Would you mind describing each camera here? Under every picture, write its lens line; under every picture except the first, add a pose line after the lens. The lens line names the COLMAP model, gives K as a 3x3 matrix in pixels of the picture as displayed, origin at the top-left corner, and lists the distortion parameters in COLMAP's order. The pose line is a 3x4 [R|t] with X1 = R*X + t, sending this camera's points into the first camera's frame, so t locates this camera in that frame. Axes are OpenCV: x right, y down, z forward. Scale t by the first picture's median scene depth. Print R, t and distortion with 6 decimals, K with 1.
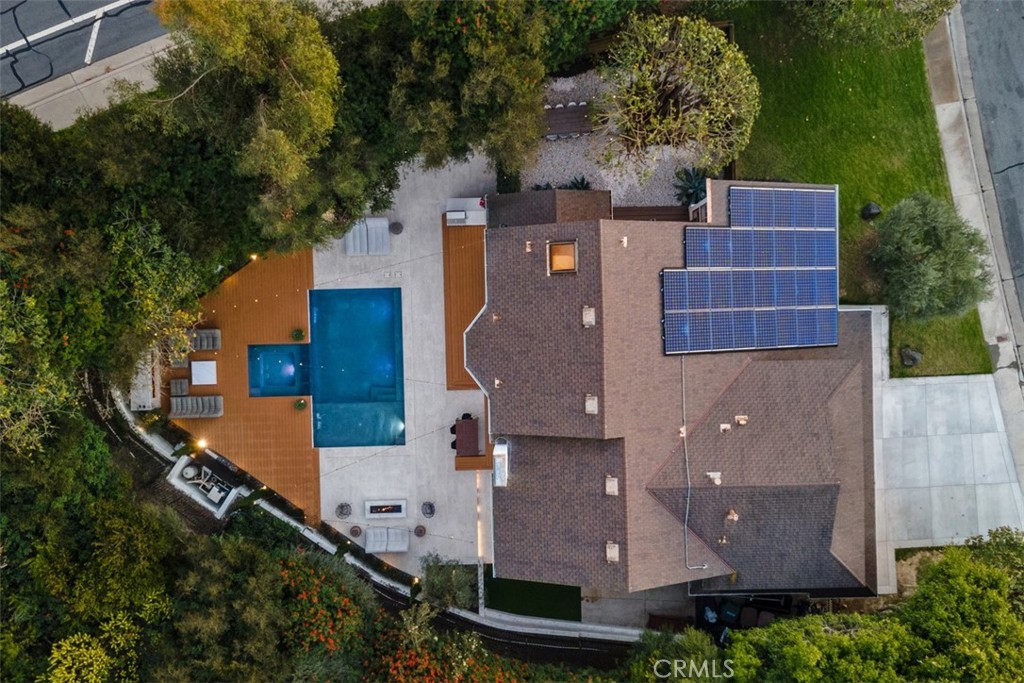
lens RADIAL K [[885.7, 0, 525.3], [0, 885.7, 345.0], [0, 0, 1]] dist [0.029475, 0.043693]
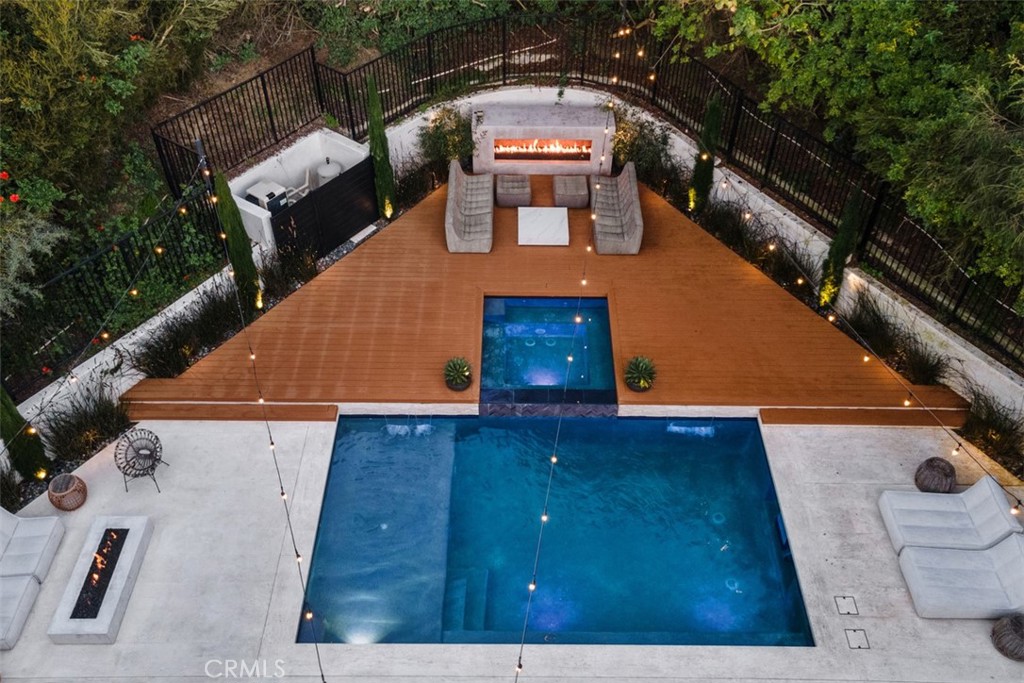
lens RADIAL K [[885.7, 0, 520.7], [0, 885.7, 341.9], [0, 0, 1]] dist [0.029475, 0.043693]
pose [[-0.020322, 0.703296, -0.710606, 0.006767], [-0.998887, -0.044534, -0.015510, 0.046778], [-0.042555, 0.709500, 0.703419, 0.719265]]
